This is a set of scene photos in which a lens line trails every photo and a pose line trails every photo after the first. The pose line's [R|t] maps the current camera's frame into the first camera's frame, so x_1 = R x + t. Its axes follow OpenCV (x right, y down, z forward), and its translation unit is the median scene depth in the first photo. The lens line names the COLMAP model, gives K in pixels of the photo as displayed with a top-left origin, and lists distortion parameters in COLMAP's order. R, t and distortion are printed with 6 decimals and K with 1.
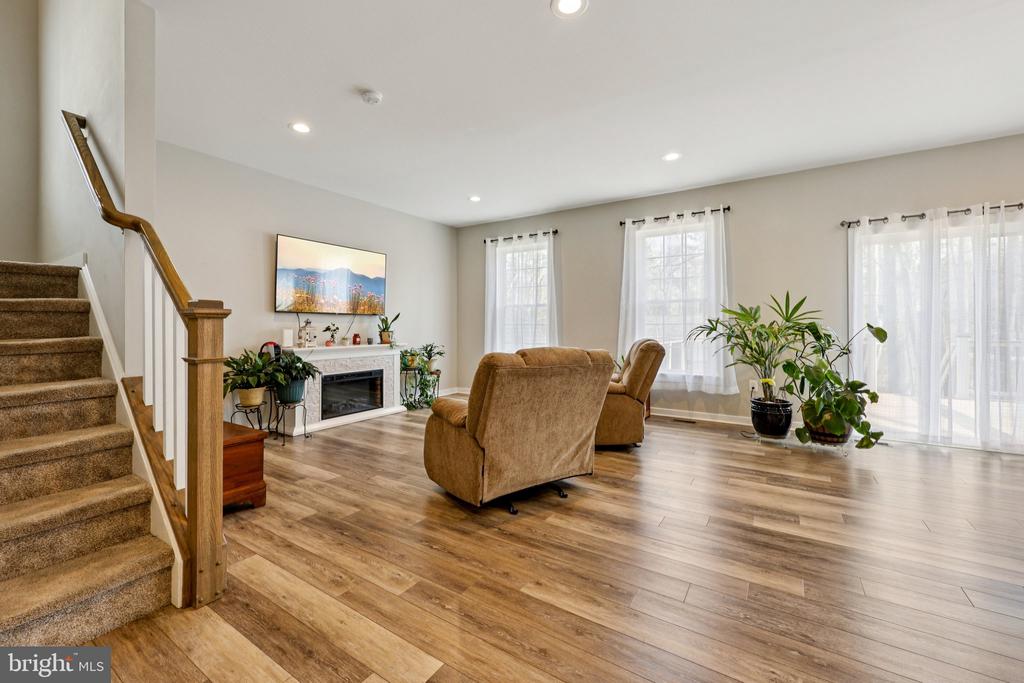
lens RADIAL K [[413.5, 0, 549.3], [0, 413.5, 325.8], [0, 0, 1]] dist [0.000821, -0.000074]
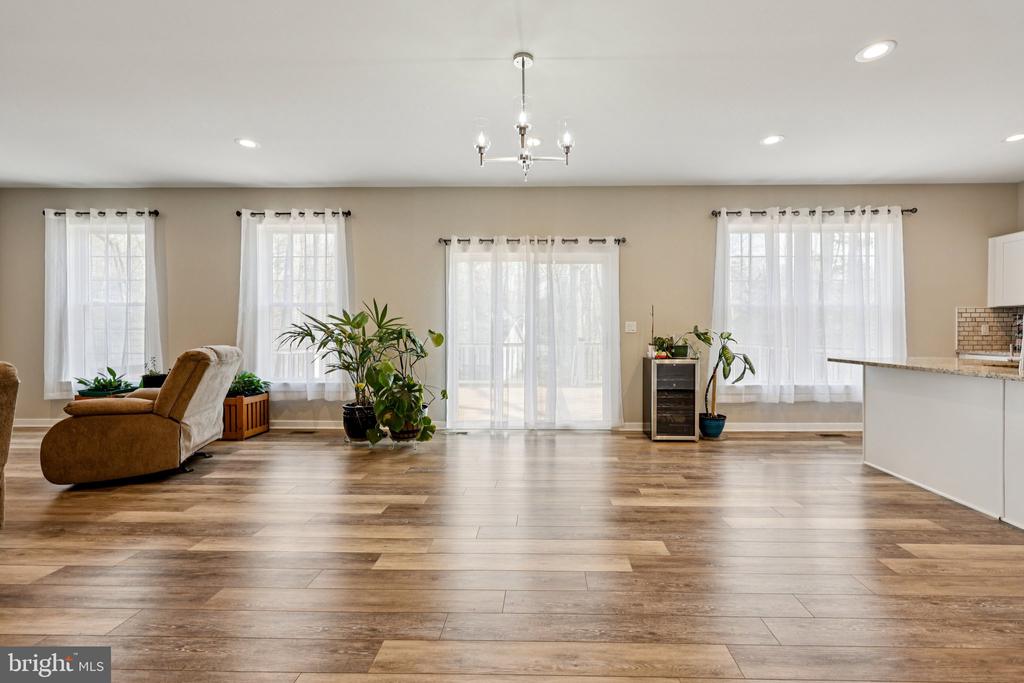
lens RADIAL K [[413.5, 0, 518.4], [0, 413.5, 336.2], [0, 0, 1]] dist [0.000821, -0.000074]
pose [[0.858649, -0.003456, 0.512552, 0.271570], [-0.003238, 0.999921, 0.012167, -0.001600], [-0.512554, -0.012107, 0.858570, -0.064642]]
